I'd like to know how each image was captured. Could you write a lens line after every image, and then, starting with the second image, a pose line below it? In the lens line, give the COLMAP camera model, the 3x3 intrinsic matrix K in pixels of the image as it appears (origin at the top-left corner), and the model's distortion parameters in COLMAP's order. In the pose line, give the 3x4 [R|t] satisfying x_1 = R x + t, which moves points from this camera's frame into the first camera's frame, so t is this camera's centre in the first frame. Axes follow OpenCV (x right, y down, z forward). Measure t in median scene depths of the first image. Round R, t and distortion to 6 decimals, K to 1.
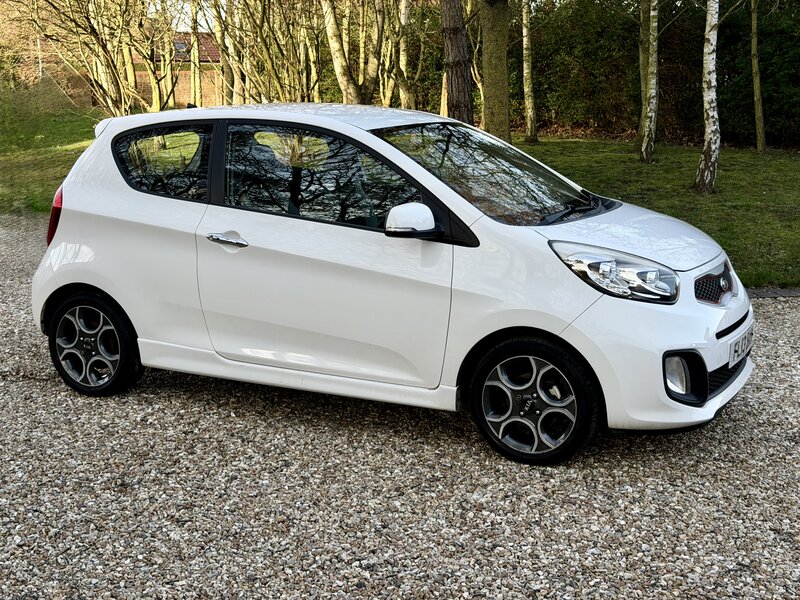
lens RADIAL K [[1107.6, 0, 399.7], [0, 1107.6, 299.3], [0, 0, 1]] dist [0.091248, 0.000000]
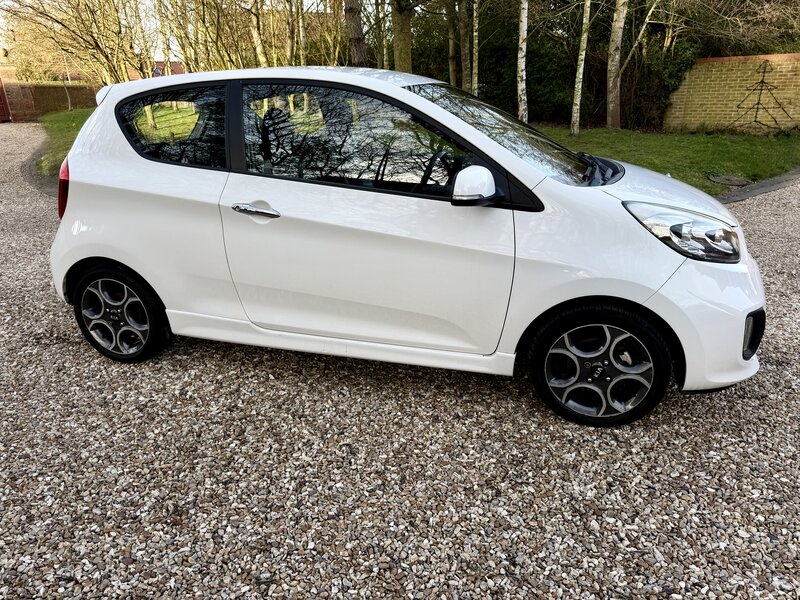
lens RADIAL K [[558.2, 0, 402.4], [0, 558.2, 297.5], [0, 0, 1]] dist [0.020309, -0.030498]
pose [[0.980285, -0.075061, 0.182775, -0.125490], [0.045285, 0.985760, 0.161948, -0.052222], [-0.192328, -0.150478, 0.969725, 0.500934]]
